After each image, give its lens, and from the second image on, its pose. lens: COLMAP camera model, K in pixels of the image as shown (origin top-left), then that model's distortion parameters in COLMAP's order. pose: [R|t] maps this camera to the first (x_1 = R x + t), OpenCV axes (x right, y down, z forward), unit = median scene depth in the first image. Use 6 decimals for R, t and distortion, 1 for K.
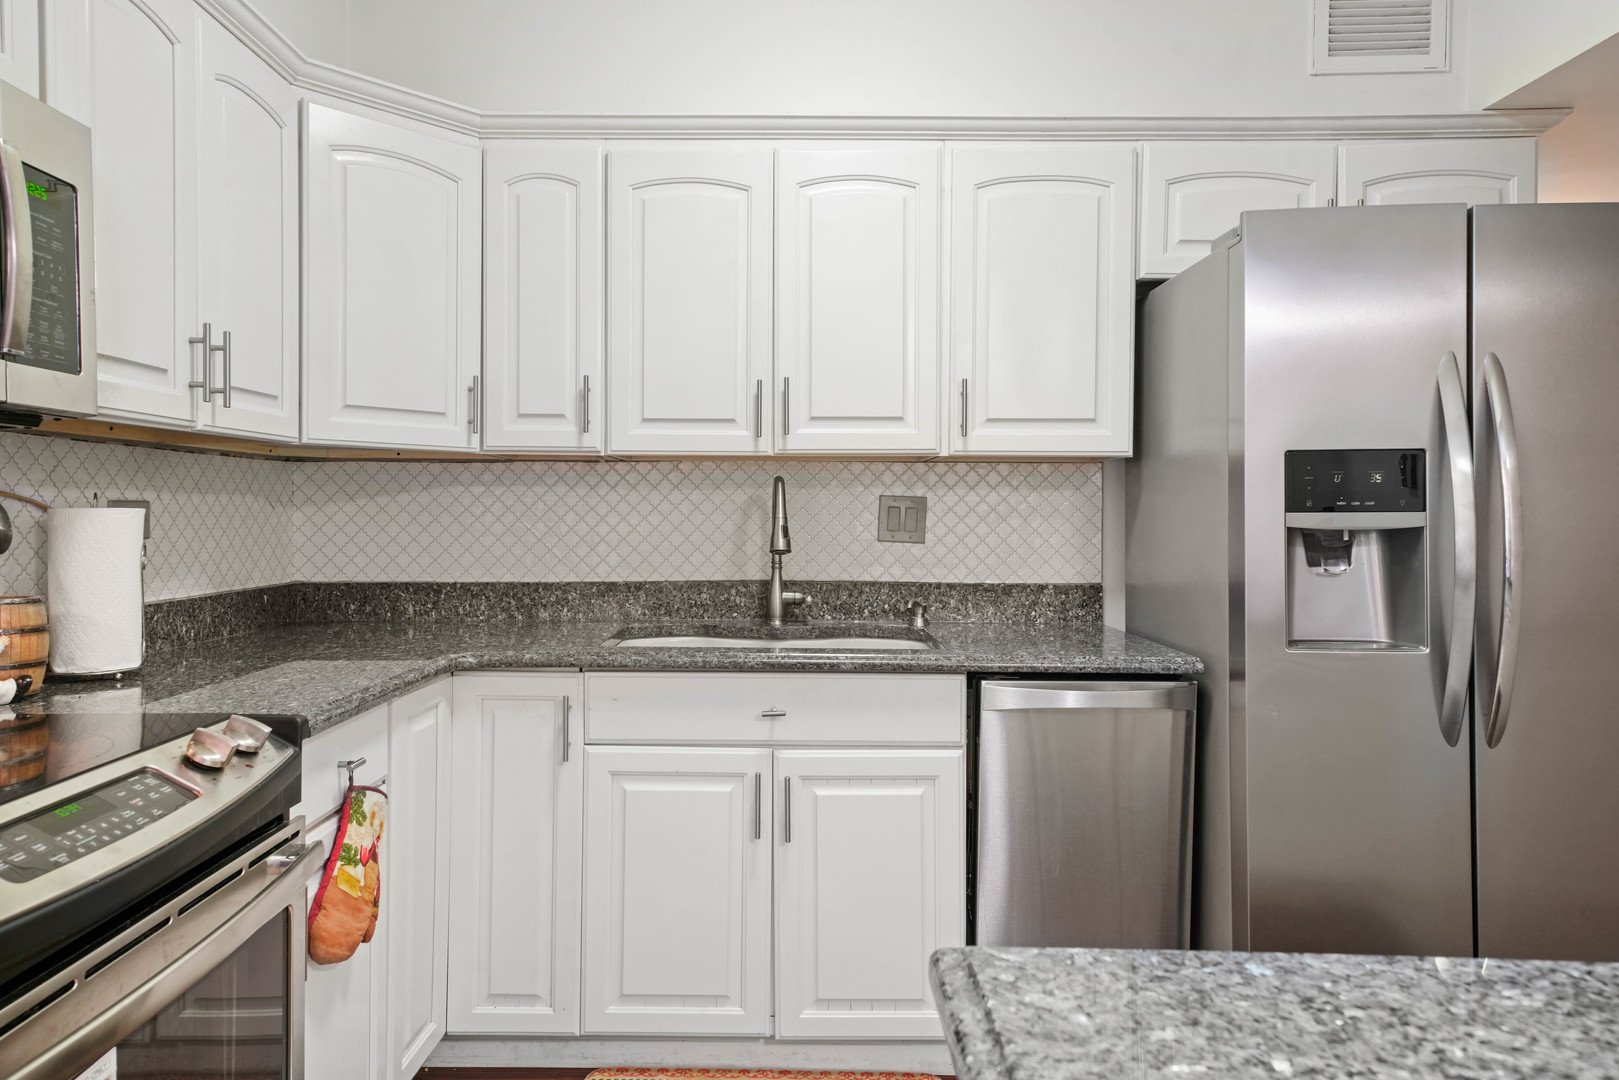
lens RADIAL K [[997.7, 0, 805.8], [0, 997.7, 513.4], [0, 0, 1]] dist [0.036828, 0.000257]
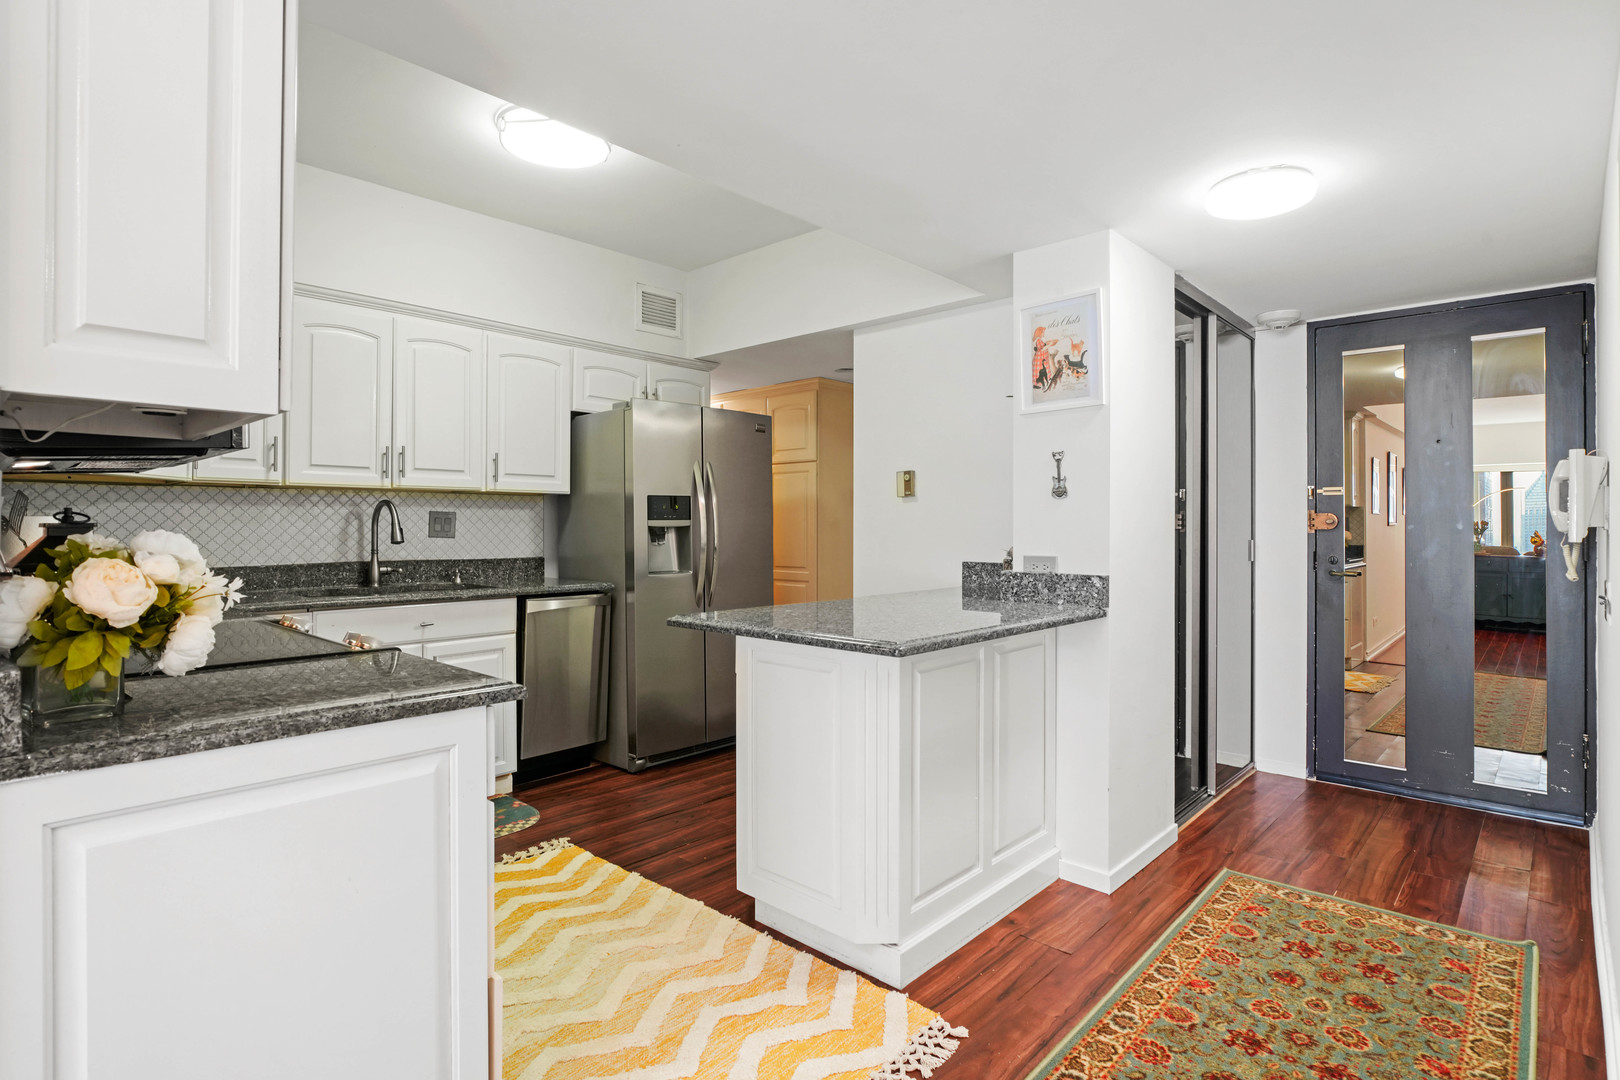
lens RADIAL K [[812.7, 0, 802.2], [0, 812.7, 533.5], [0, 0, 1]] dist [-0.043206, -0.000049]
pose [[0.672531, -0.010113, 0.740000, -0.600030], [0.004817, 0.999945, 0.009288, 0.012326], [-0.740053, -0.002682, 0.672543, -0.502877]]
